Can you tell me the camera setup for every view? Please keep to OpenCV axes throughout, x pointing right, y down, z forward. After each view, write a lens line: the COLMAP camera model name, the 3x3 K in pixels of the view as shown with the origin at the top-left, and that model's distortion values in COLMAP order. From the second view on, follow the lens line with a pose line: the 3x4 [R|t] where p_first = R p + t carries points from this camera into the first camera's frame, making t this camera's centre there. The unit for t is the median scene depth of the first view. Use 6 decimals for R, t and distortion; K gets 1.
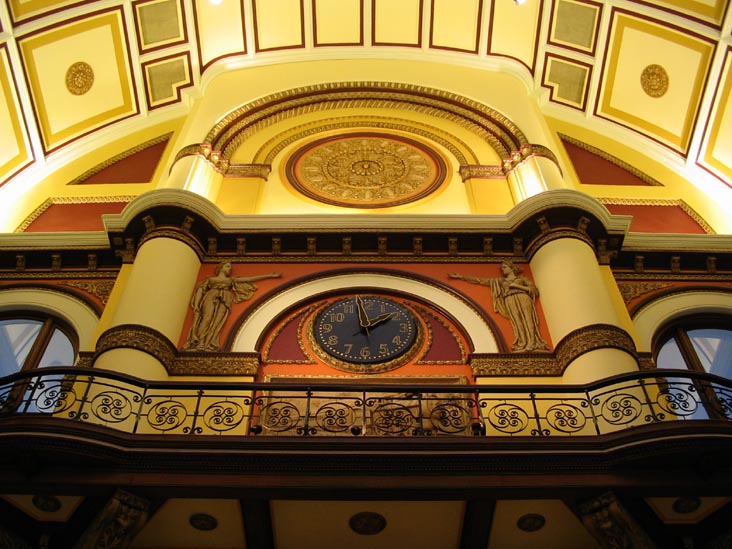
lens RADIAL K [[812.0, 0, 376.1], [0, 812.0, 274.2], [0, 0, 1]] dist [-0.183250, 0.253664]
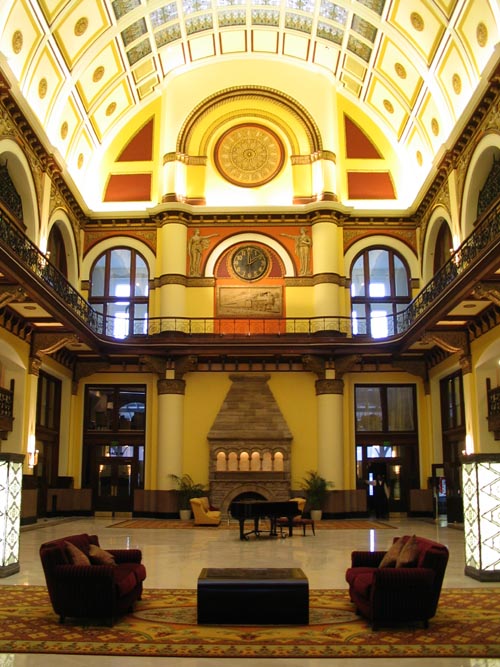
lens RADIAL K [[722.4, 0, 234.0], [0, 722.4, 336.6], [0, 0, 1]] dist [-0.200253, 0.255021]
pose [[0.999515, 0.002127, -0.031068, 0.008676], [0.019547, 0.733790, 0.679095, -1.112754], [0.024241, -0.679373, 0.733392, -0.799483]]
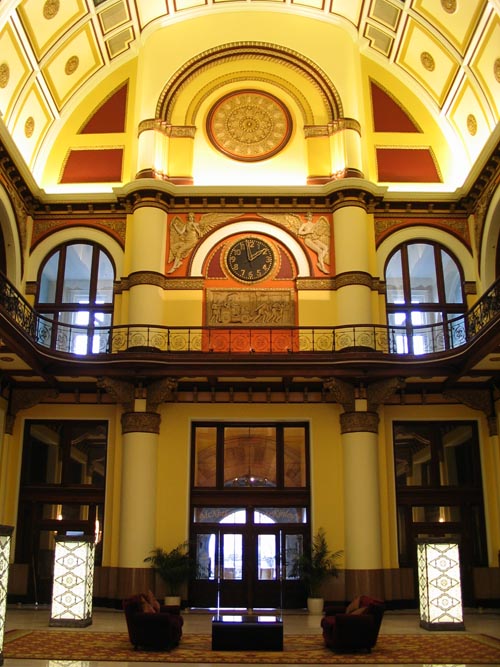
lens RADIAL K [[722.4, 0, 234.0], [0, 722.4, 336.6], [0, 0, 1]] dist [-0.200253, 0.255021]
pose [[0.999435, -0.000423, -0.033600, 0.005484], [0.020483, 0.800330, 0.599209, -0.688863], [0.026638, -0.599559, 0.799887, -0.497464]]
